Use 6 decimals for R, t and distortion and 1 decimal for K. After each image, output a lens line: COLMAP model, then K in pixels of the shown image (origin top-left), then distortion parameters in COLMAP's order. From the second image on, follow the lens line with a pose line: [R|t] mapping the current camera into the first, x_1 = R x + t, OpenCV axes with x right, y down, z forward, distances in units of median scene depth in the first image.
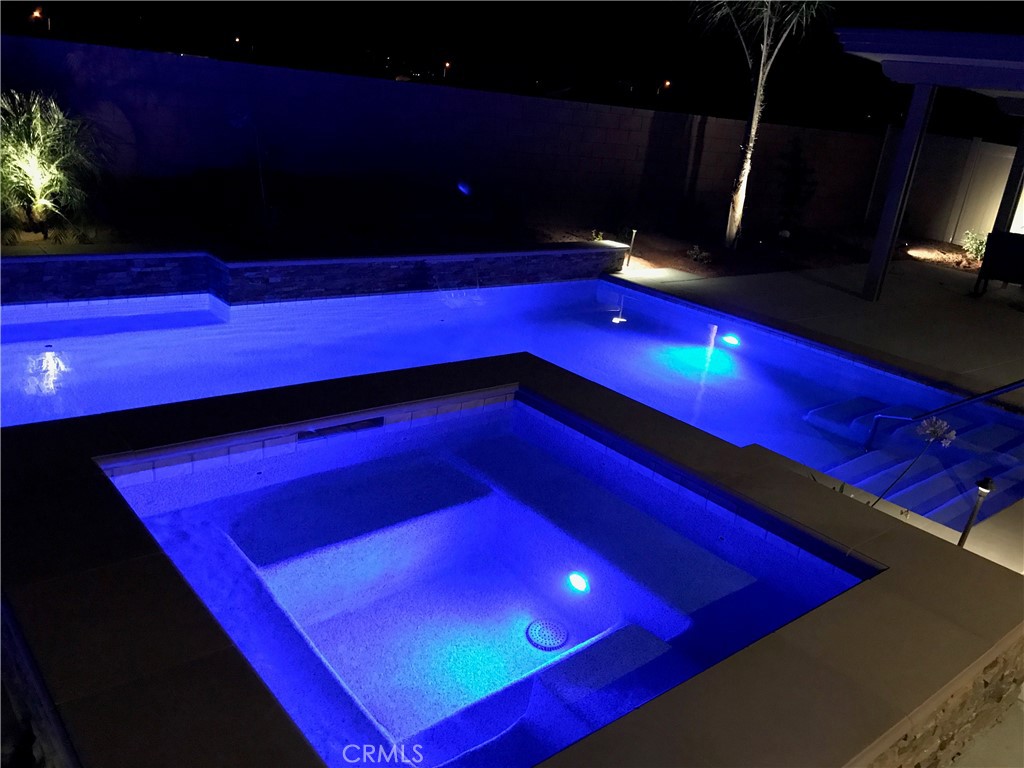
lens RADIAL K [[836.3, 0, 512.0], [0, 836.3, 384.0], [0, 0, 1]] dist [0.000402, 0.002628]
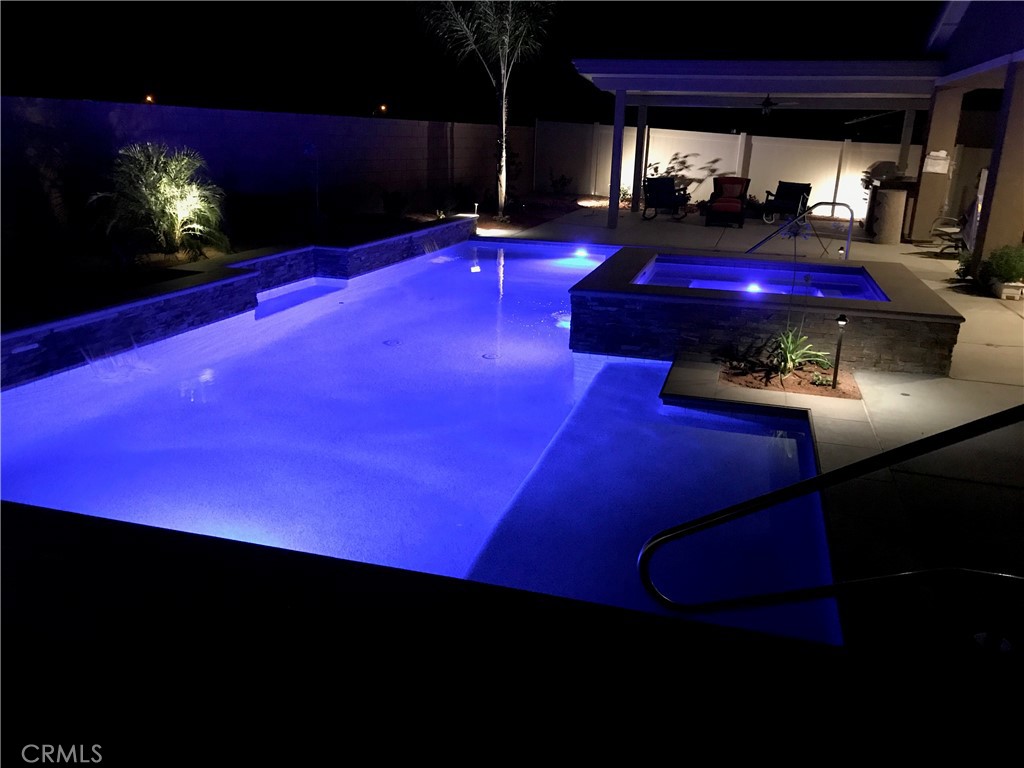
lens RADIAL K [[836.3, 0, 512.0], [0, 836.3, 384.0], [0, 0, 1]] dist [0.000402, 0.002628]
pose [[0.828015, -0.240123, 0.506688, -0.603251], [0.243780, 0.967952, 0.060341, 0.041838], [-0.504938, 0.073557, 0.860015, -0.237206]]
